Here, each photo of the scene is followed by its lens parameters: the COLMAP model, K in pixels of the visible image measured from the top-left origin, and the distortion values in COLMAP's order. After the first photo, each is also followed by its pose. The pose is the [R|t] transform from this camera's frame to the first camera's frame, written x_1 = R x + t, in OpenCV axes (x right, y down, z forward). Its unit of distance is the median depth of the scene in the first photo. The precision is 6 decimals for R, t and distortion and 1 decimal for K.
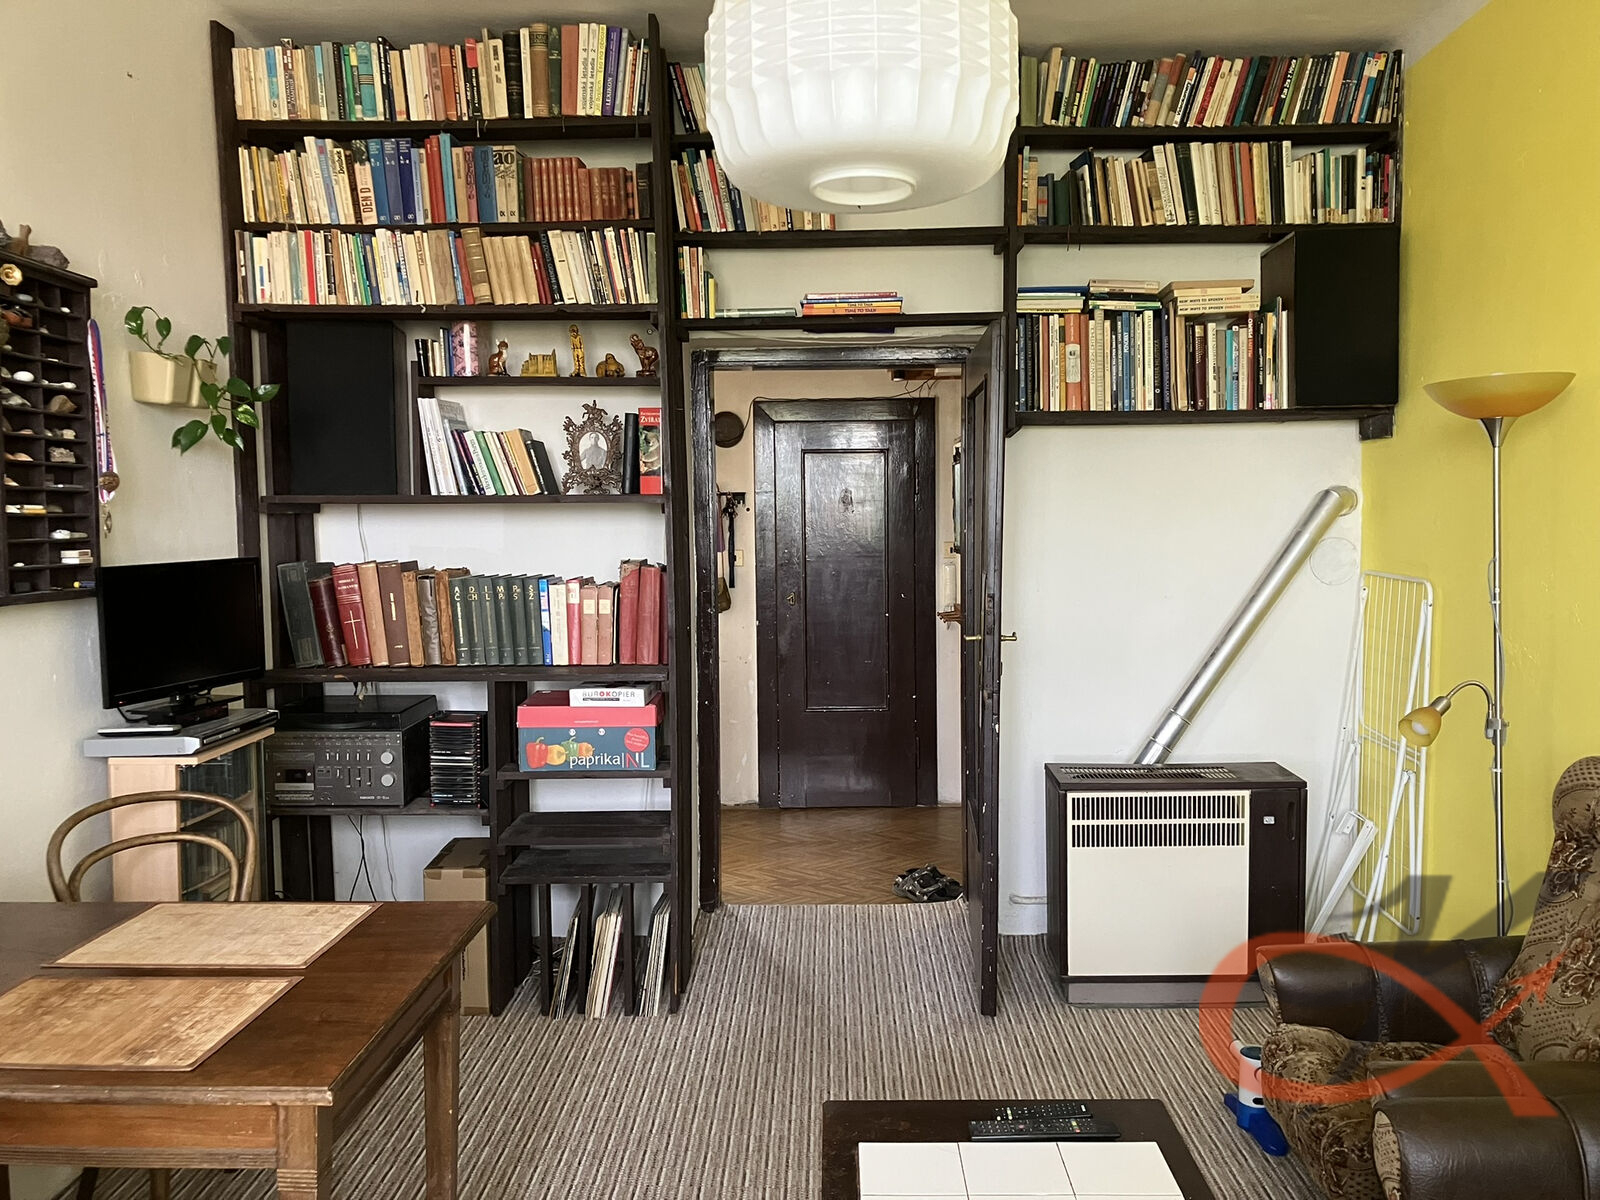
lens RADIAL K [[1306.9, 0, 809.4], [0, 1306.9, 602.5], [0, 0, 1]] dist [0.014882, 0.002002]
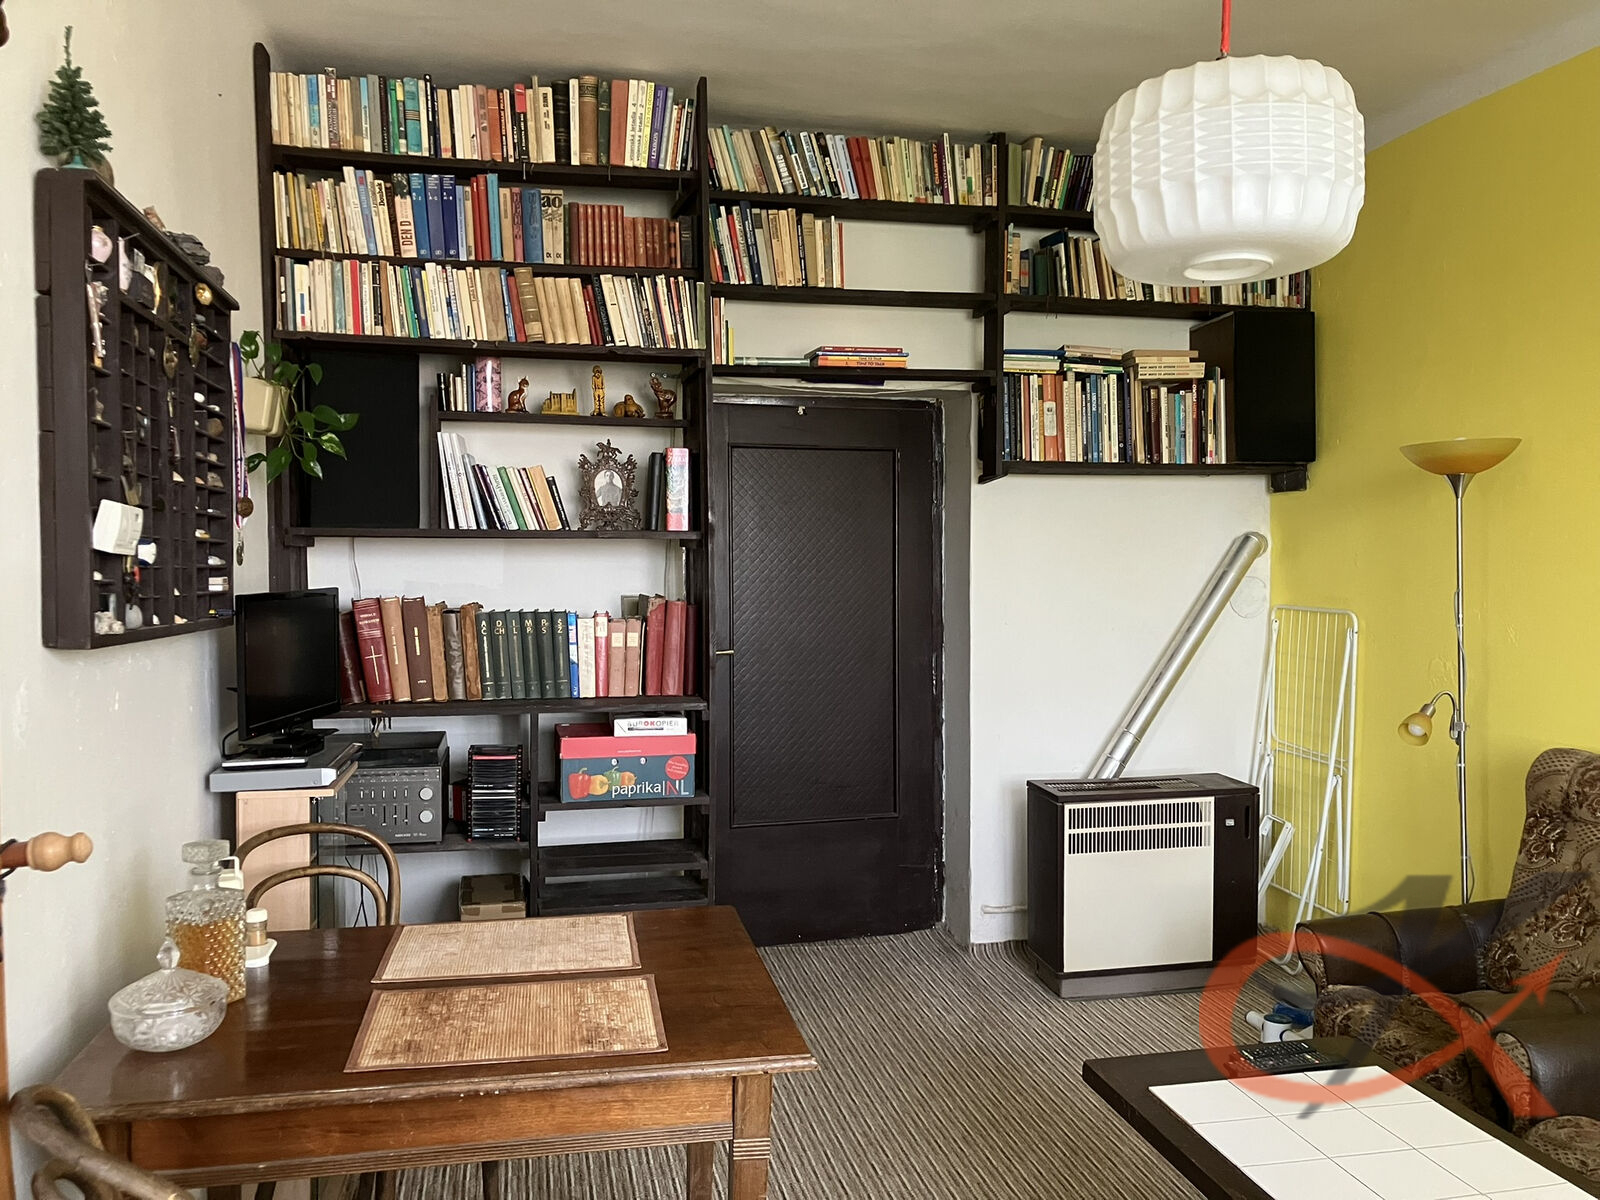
lens RADIAL K [[1306.9, 0, 819.2], [0, 1306.9, 607.2], [0, 0, 1]] dist [0.014882, 0.002002]
pose [[0.973051, -0.001261, 0.230587, -0.262478], [0.009369, 0.999376, -0.034068, 0.014711], [-0.230400, 0.035310, 0.972455, -0.033412]]
